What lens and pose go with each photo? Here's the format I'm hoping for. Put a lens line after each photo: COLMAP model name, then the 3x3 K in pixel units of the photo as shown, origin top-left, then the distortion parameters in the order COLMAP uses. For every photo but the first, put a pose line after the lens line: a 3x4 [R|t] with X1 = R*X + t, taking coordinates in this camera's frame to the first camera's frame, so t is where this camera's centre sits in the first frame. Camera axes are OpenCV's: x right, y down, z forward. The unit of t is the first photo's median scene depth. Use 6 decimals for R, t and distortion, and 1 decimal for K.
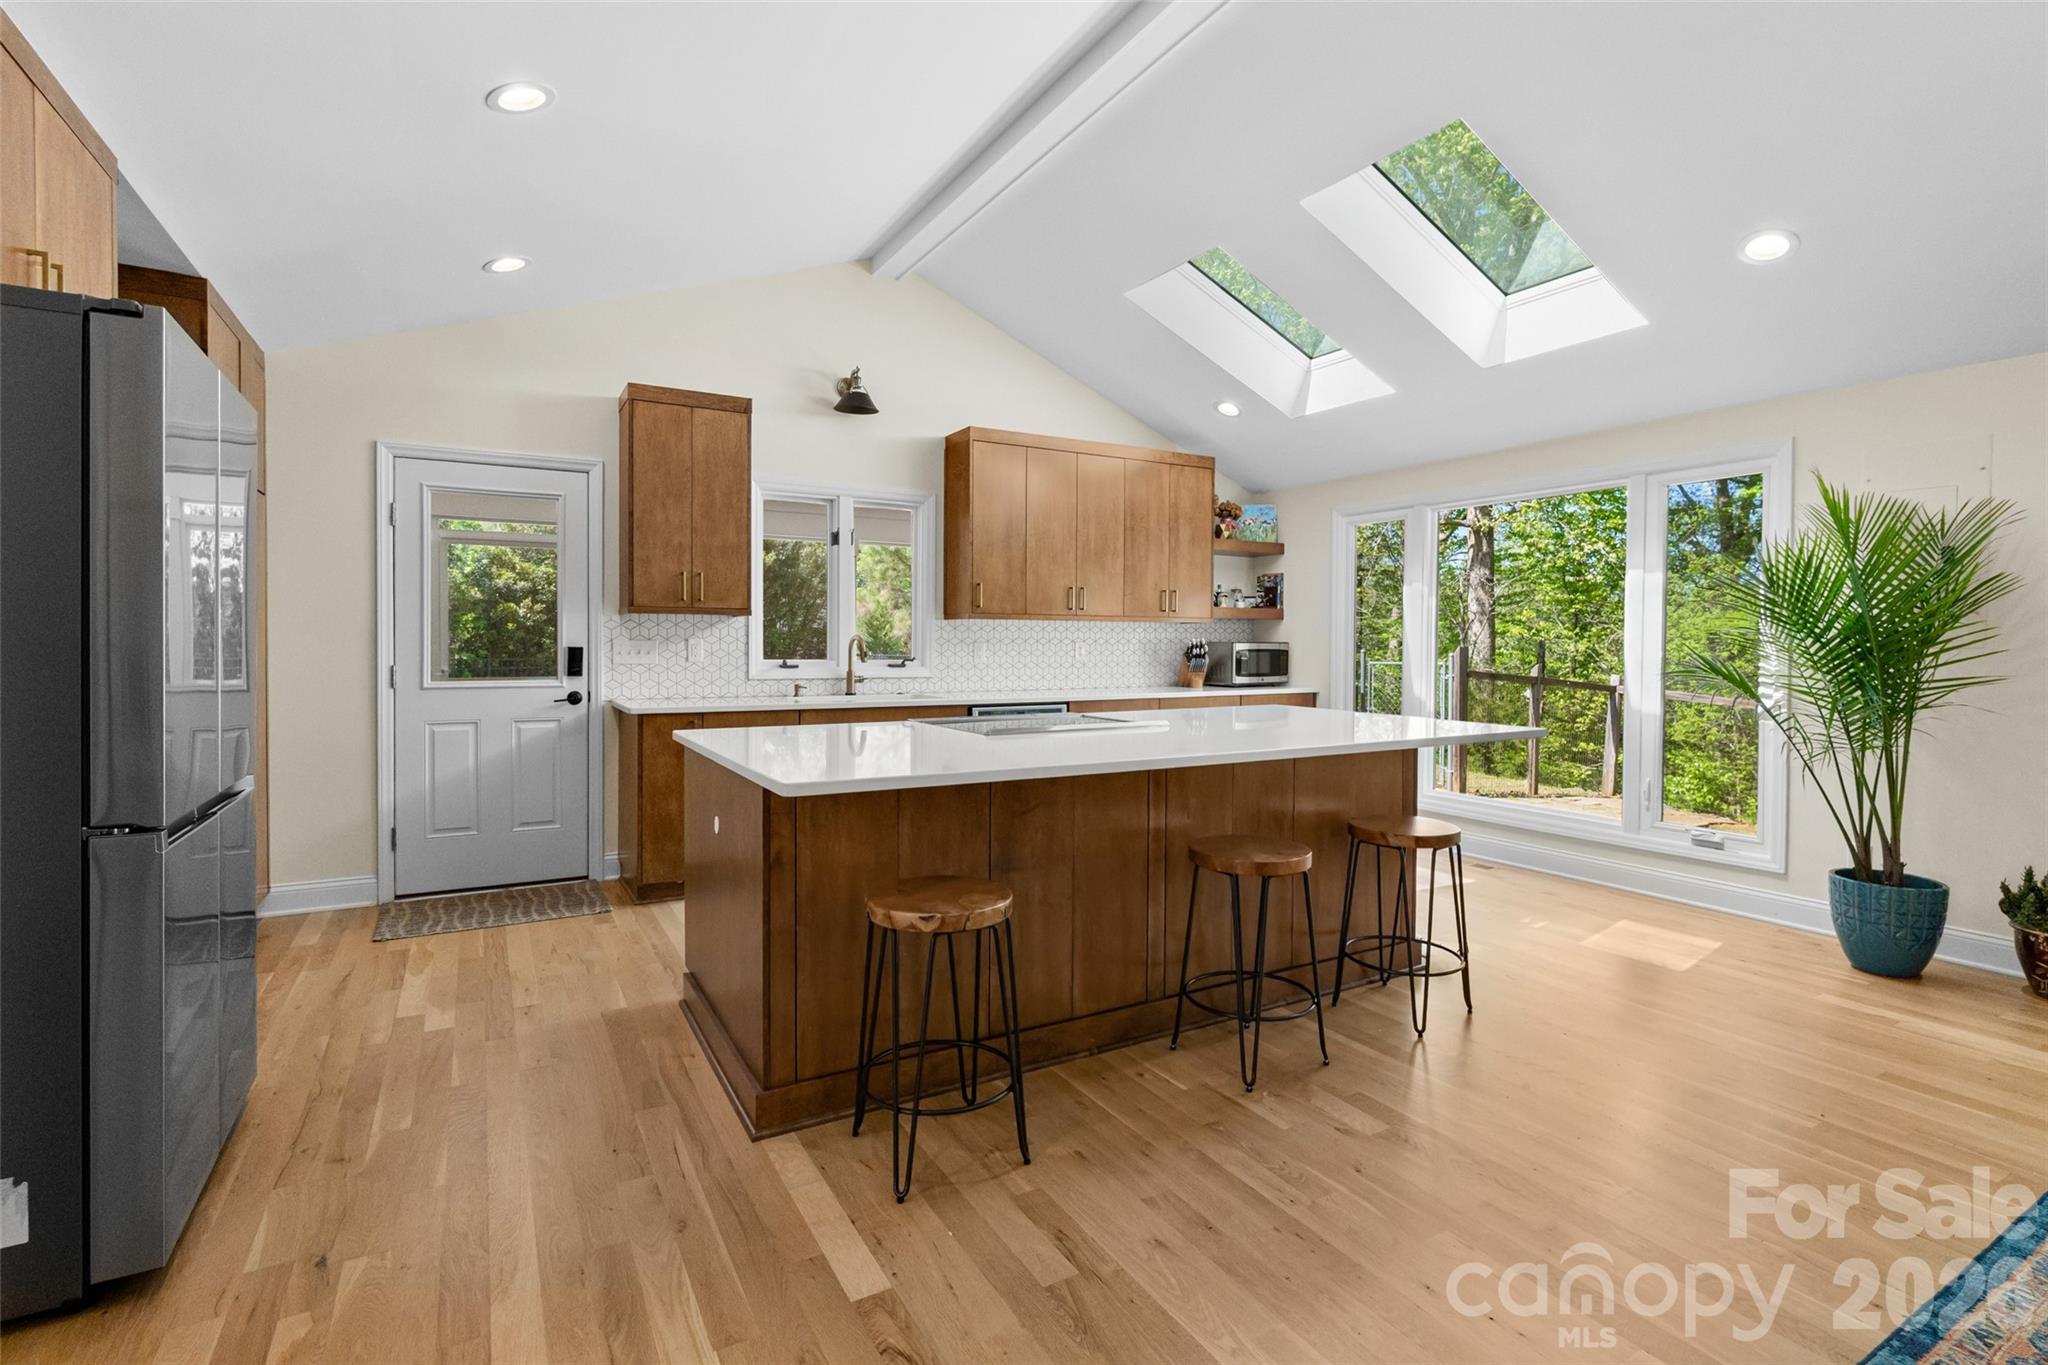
lens RADIAL K [[952.5, 0, 1028.1], [0, 952.5, 659.0], [0, 0, 1]] dist [-0.005506, -0.000372]
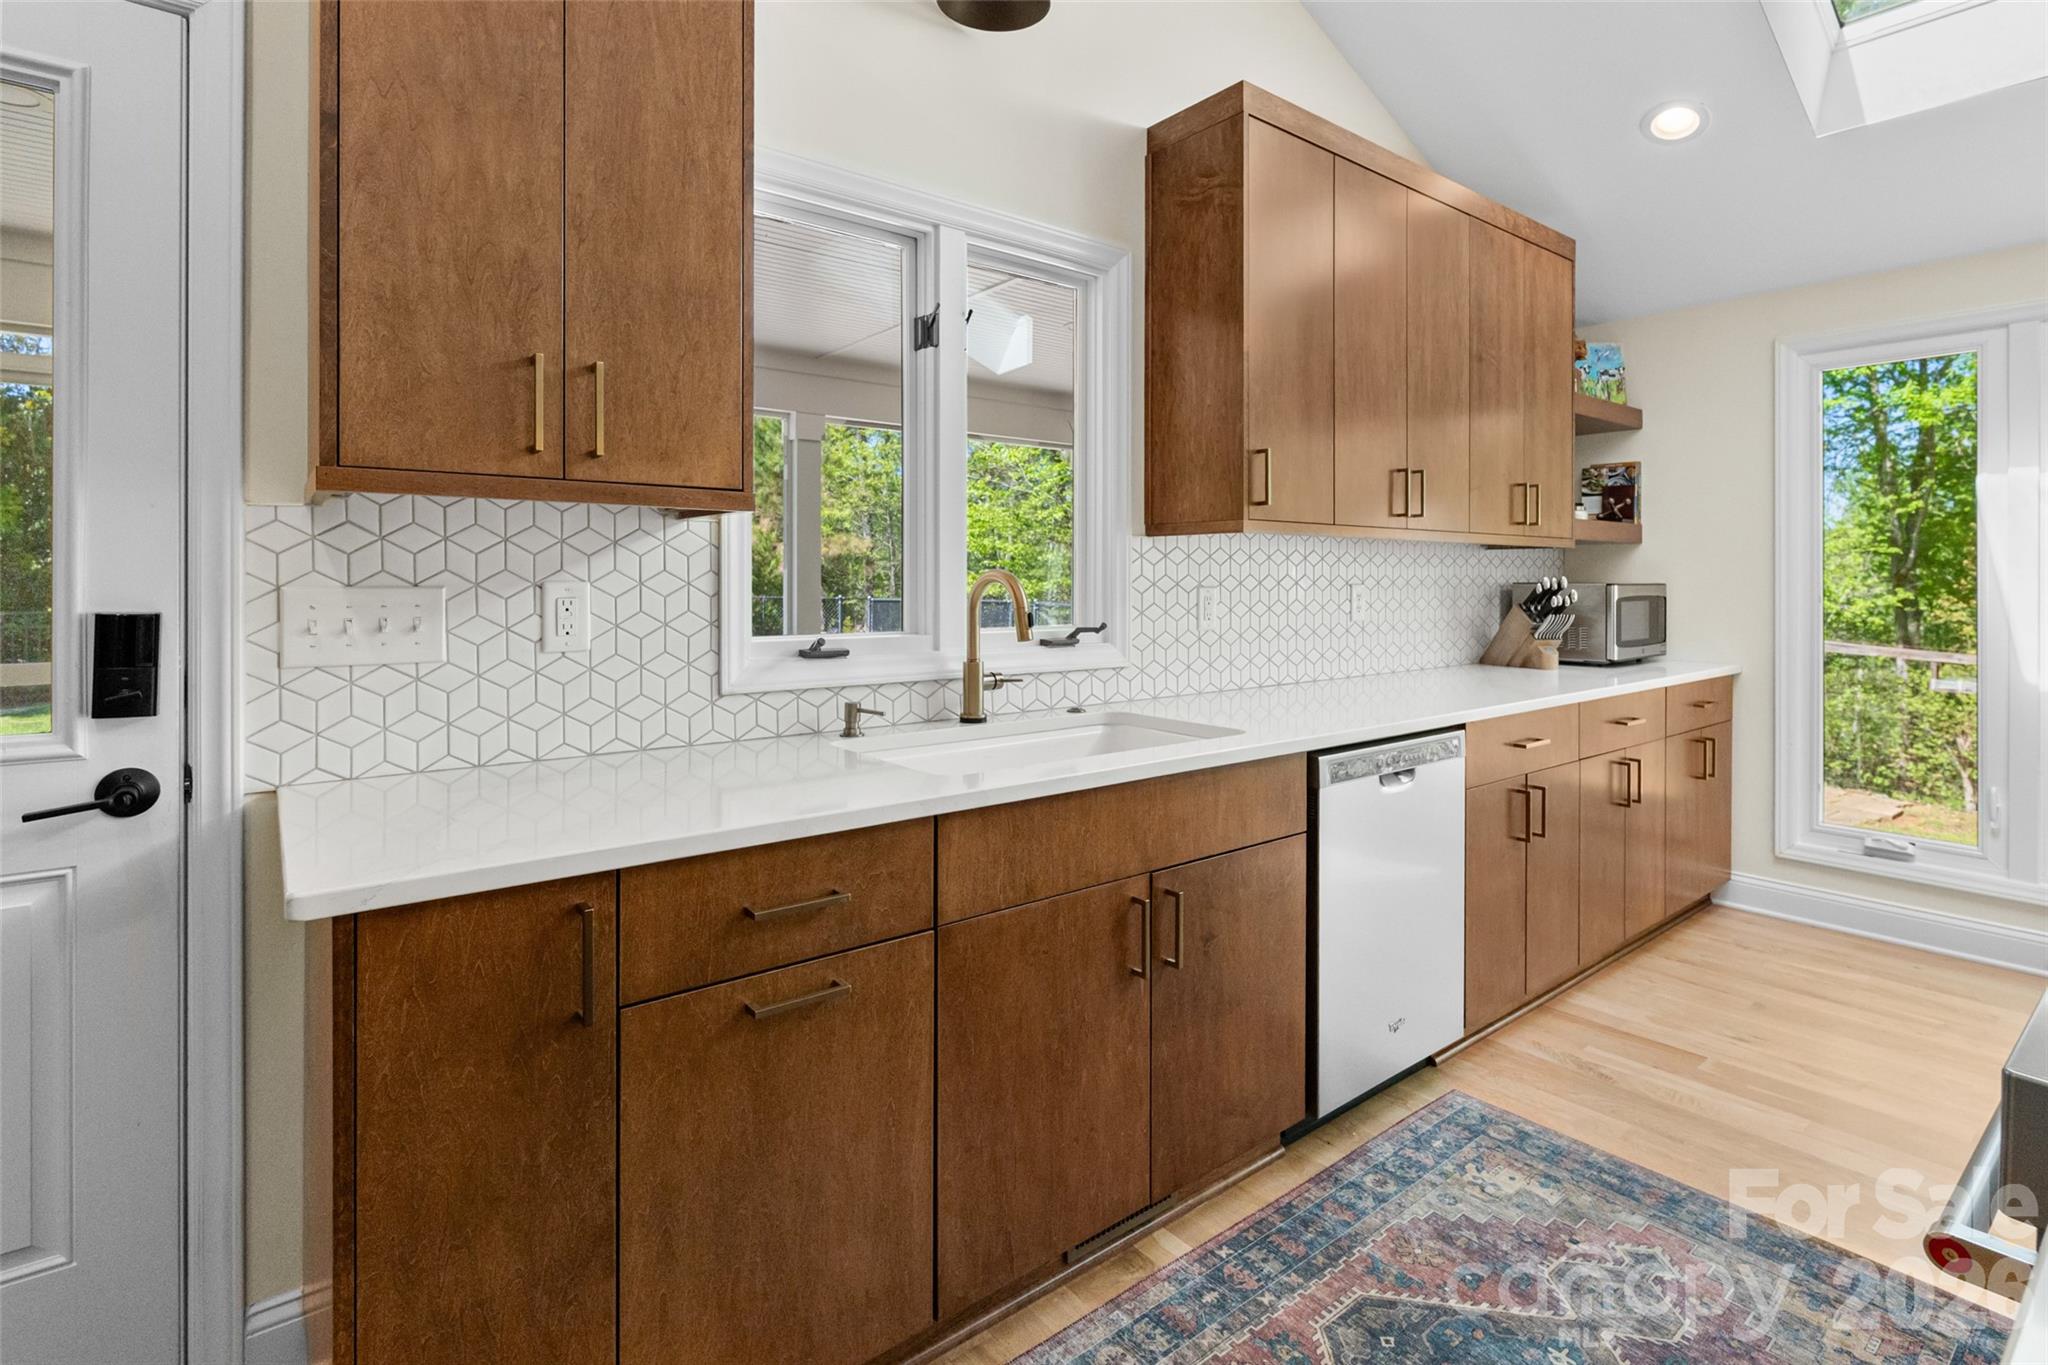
lens RADIAL K [[983.4, 0, 1037.5], [0, 983.4, 581.9], [0, 0, 1]] dist [-0.004497, -0.000651]
pose [[0.989027, -0.003355, 0.147700, -0.233056], [0.005581, 0.999877, -0.014659, -0.015191], [-0.147632, 0.015323, 0.988924, 0.623105]]
